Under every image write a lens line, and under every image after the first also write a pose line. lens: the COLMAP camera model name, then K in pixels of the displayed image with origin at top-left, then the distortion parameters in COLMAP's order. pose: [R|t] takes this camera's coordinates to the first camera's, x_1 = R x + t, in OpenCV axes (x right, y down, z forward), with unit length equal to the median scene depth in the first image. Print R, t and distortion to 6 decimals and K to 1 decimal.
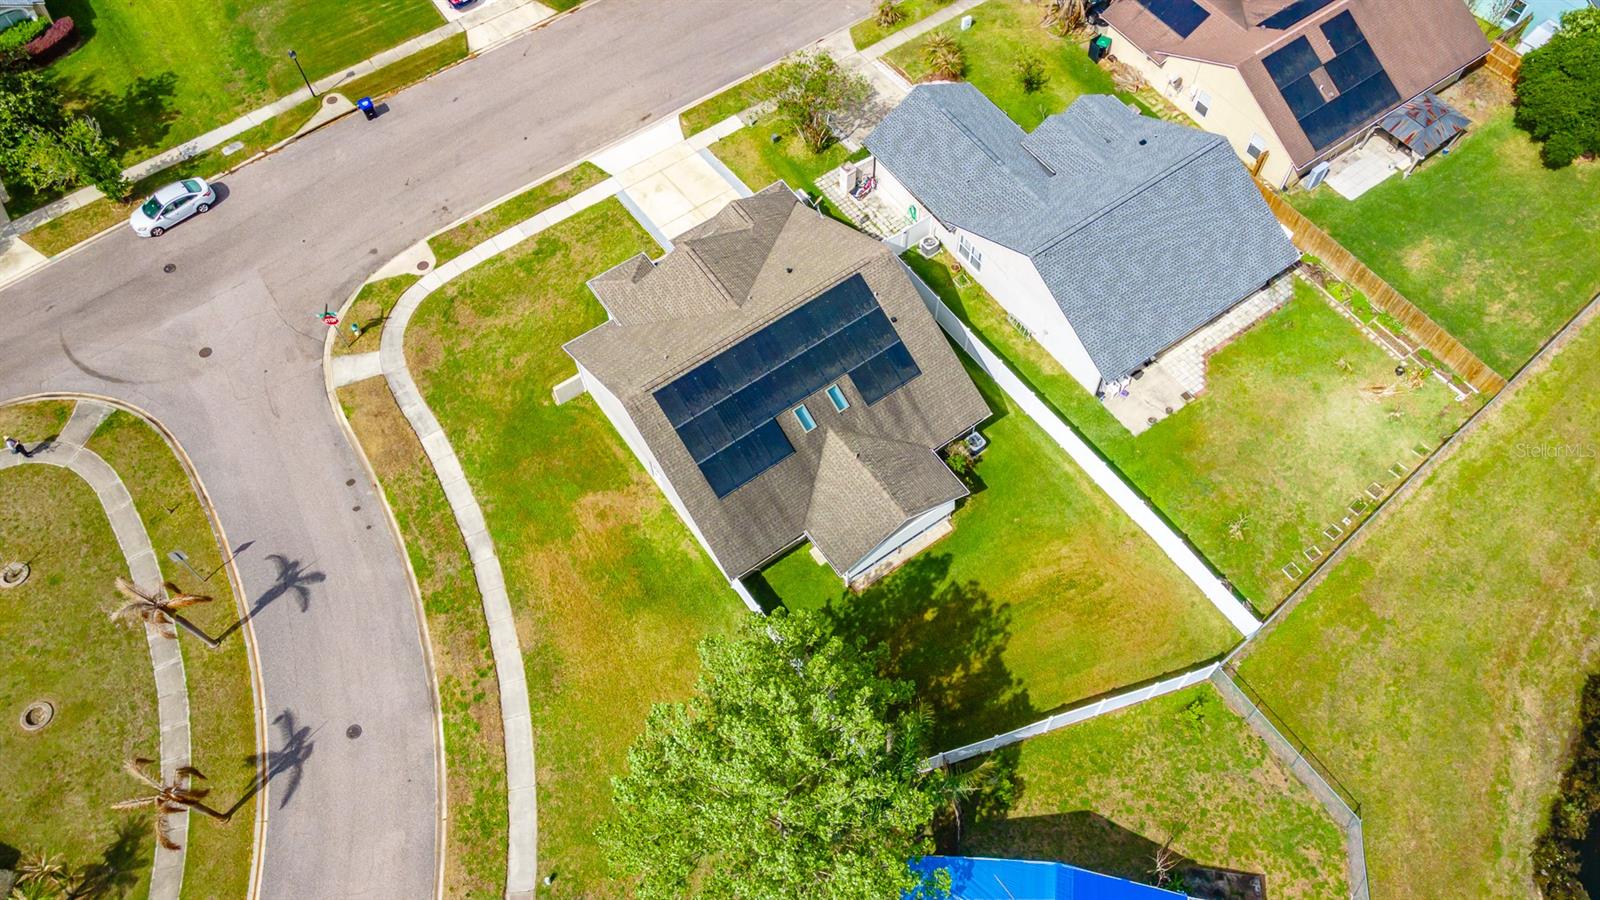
lens RADIAL K [[1163.3, 0, 800.0], [0, 1163.3, 450.0], [0, 0, 1]] dist [0.024486, 0.041385]
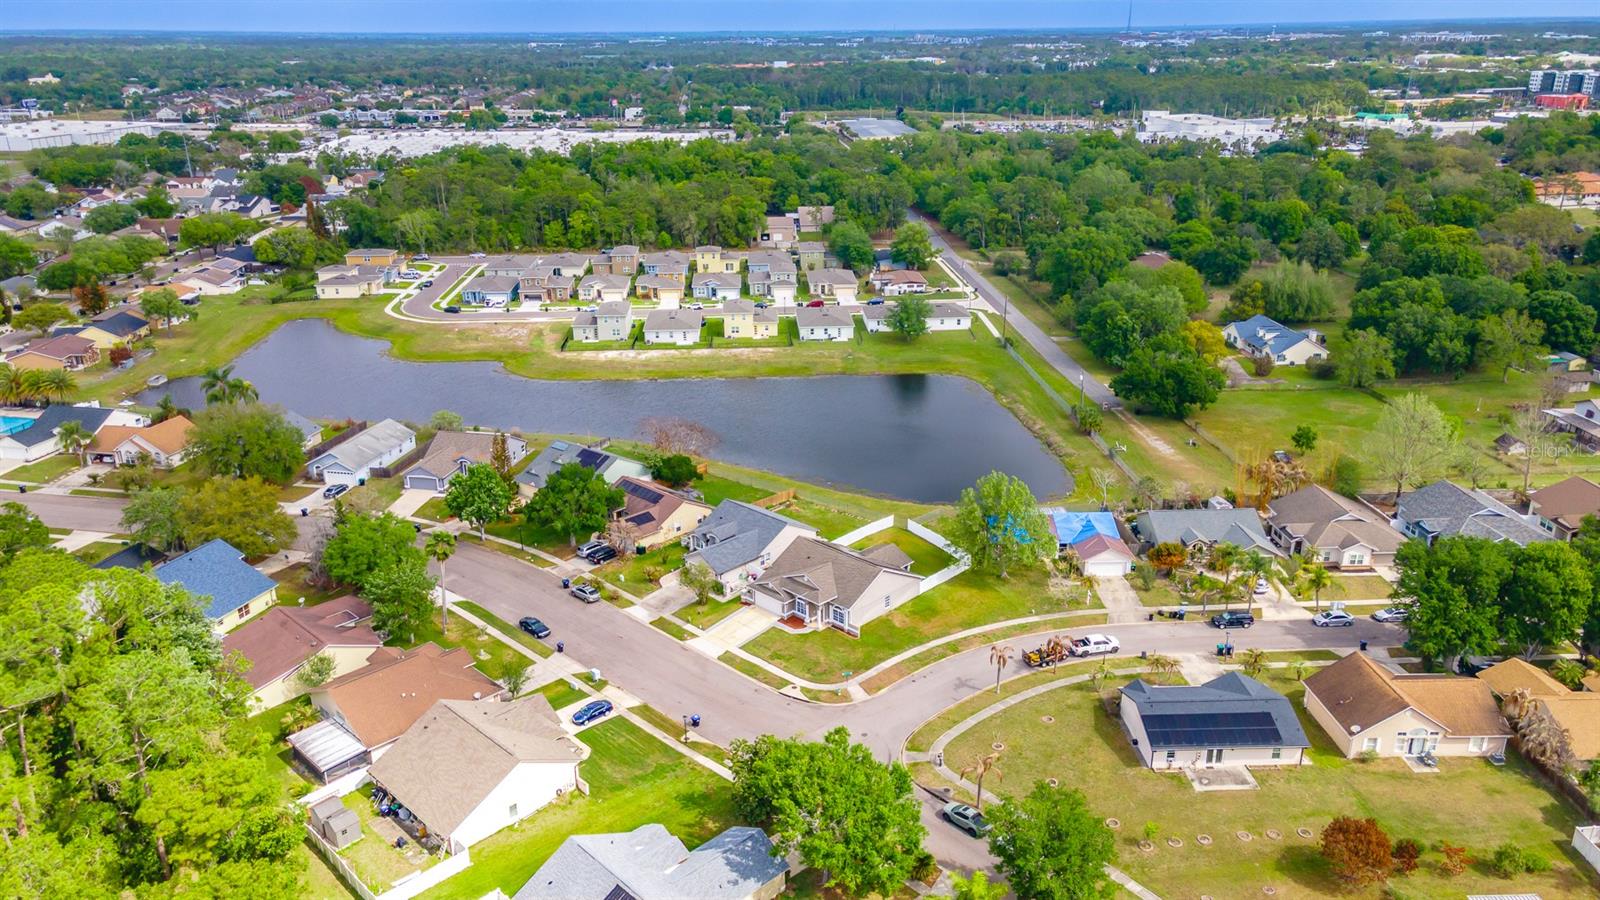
lens RADIAL K [[1163.3, 0, 800.0], [0, 1163.3, 450.0], [0, 0, 1]] dist [0.024486, 0.041385]
pose [[-0.179382, -0.313923, 0.932349, -2.112405], [0.863706, 0.403476, 0.302027, -0.940626], [-0.470993, 0.859453, 0.198761, 0.233727]]
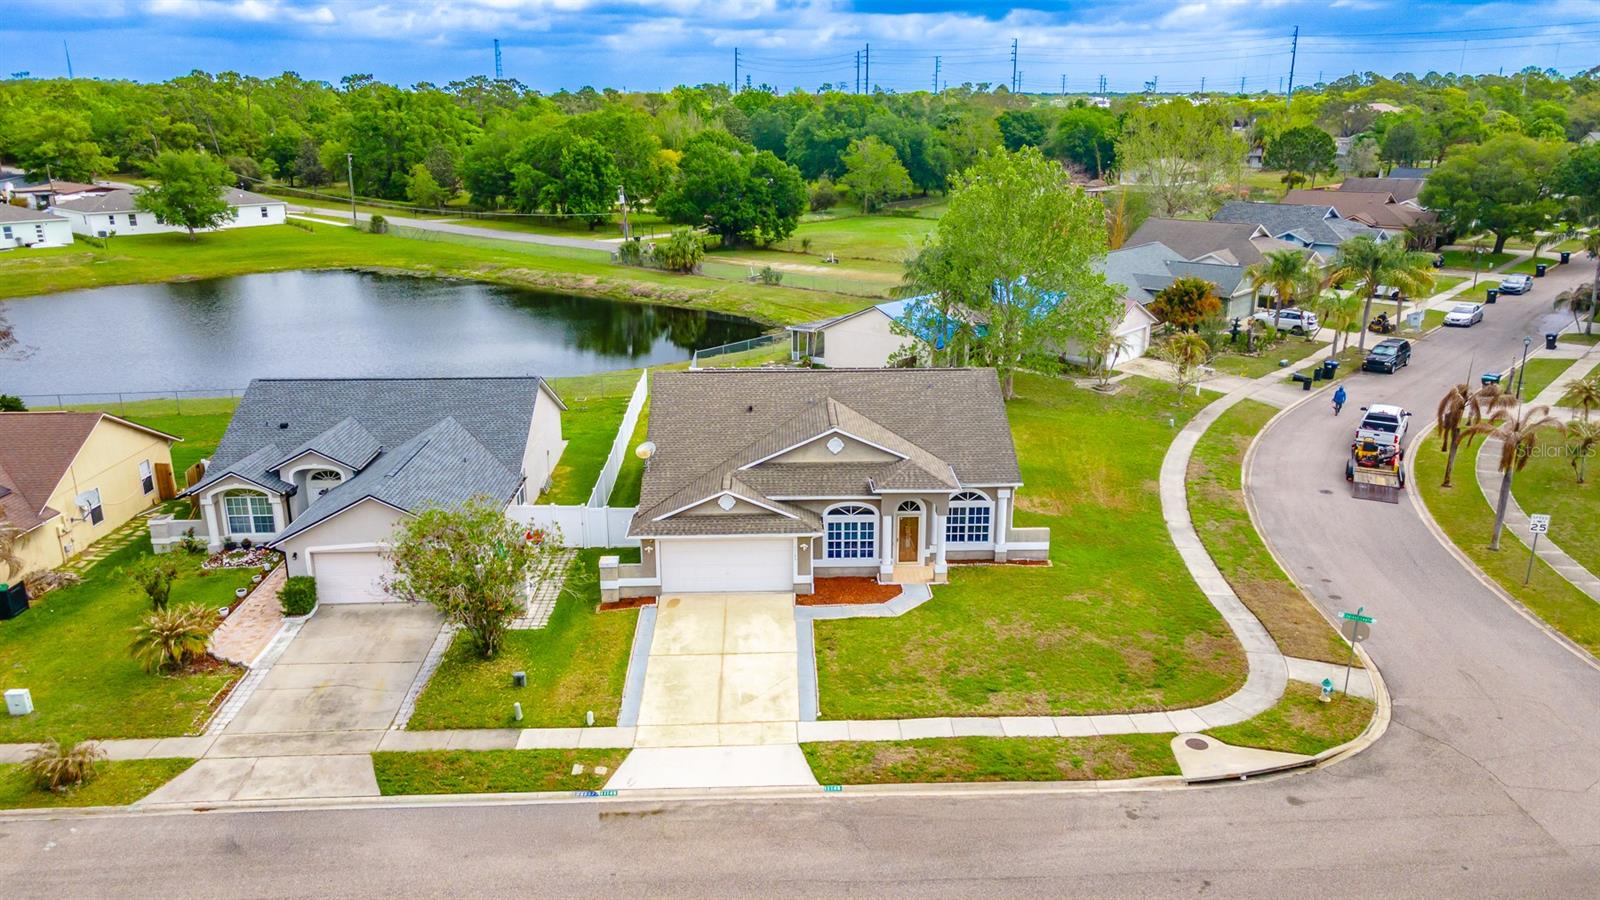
lens RADIAL K [[1154.6, 0, 803.6], [0, 1154.6, 473.7], [0, 0, 1]] dist [0.028217, 0.039174]
pose [[-0.832820, -0.147361, 0.533569, -0.442280], [0.492312, 0.243485, 0.835670, -0.730108], [-0.253062, 0.958645, -0.130232, 1.003803]]
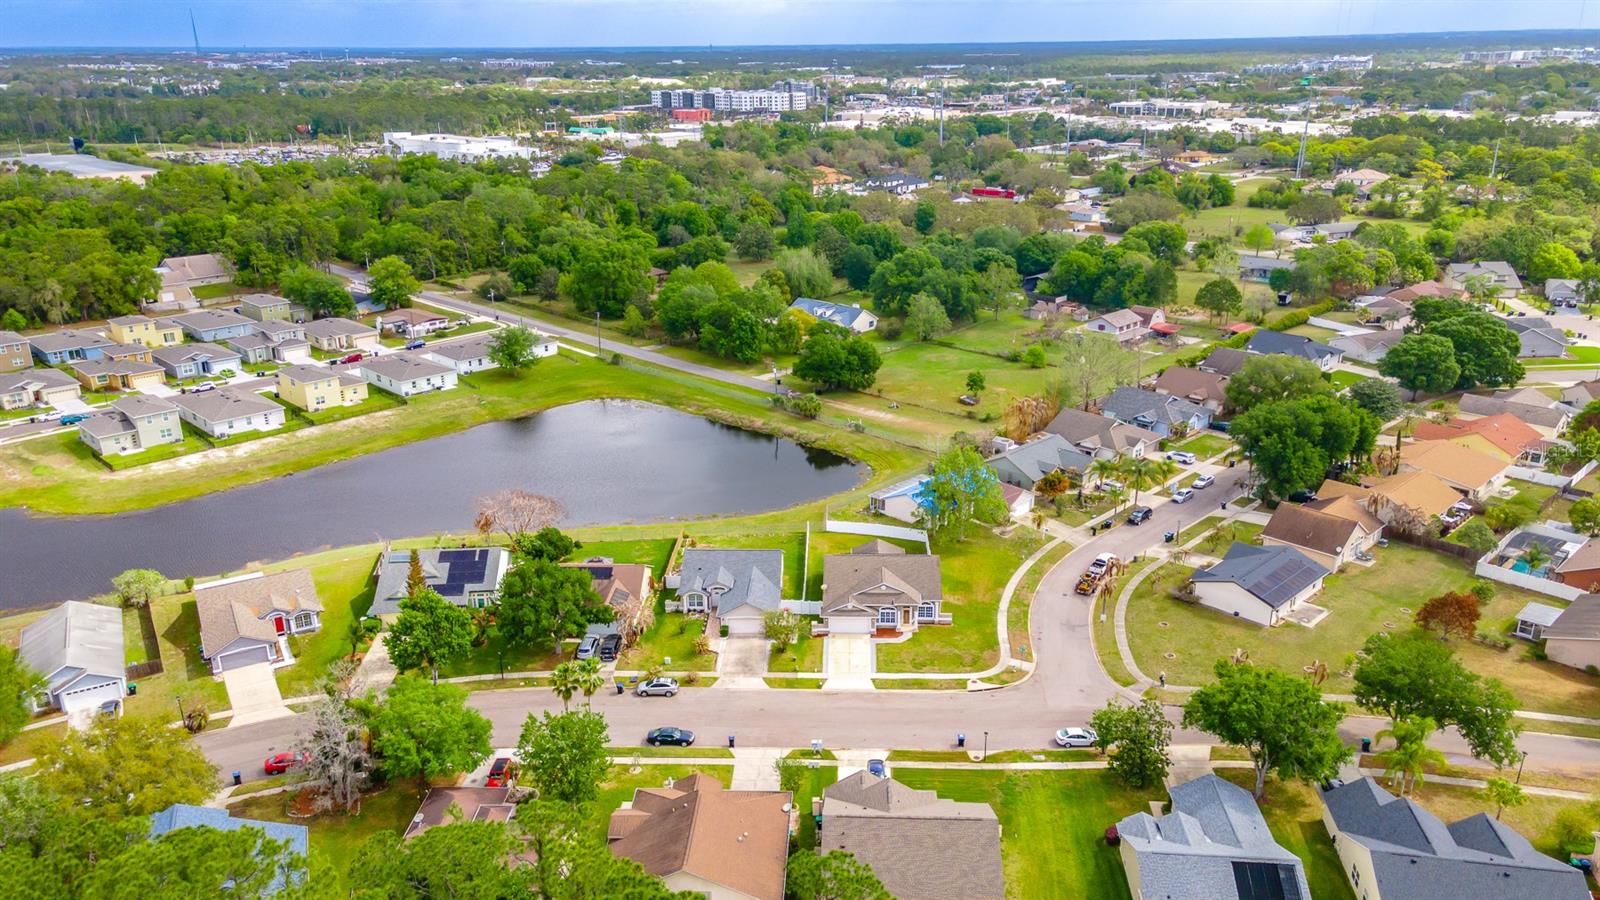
lens RADIAL K [[1163.3, 0, 800.0], [0, 1163.3, 450.0], [0, 0, 1]] dist [0.024486, 0.041385]
pose [[-0.791807, -0.174205, 0.585402, -1.225650], [0.545024, 0.231062, 0.805952, -2.102966], [-0.275665, 0.957216, -0.088011, 0.880491]]
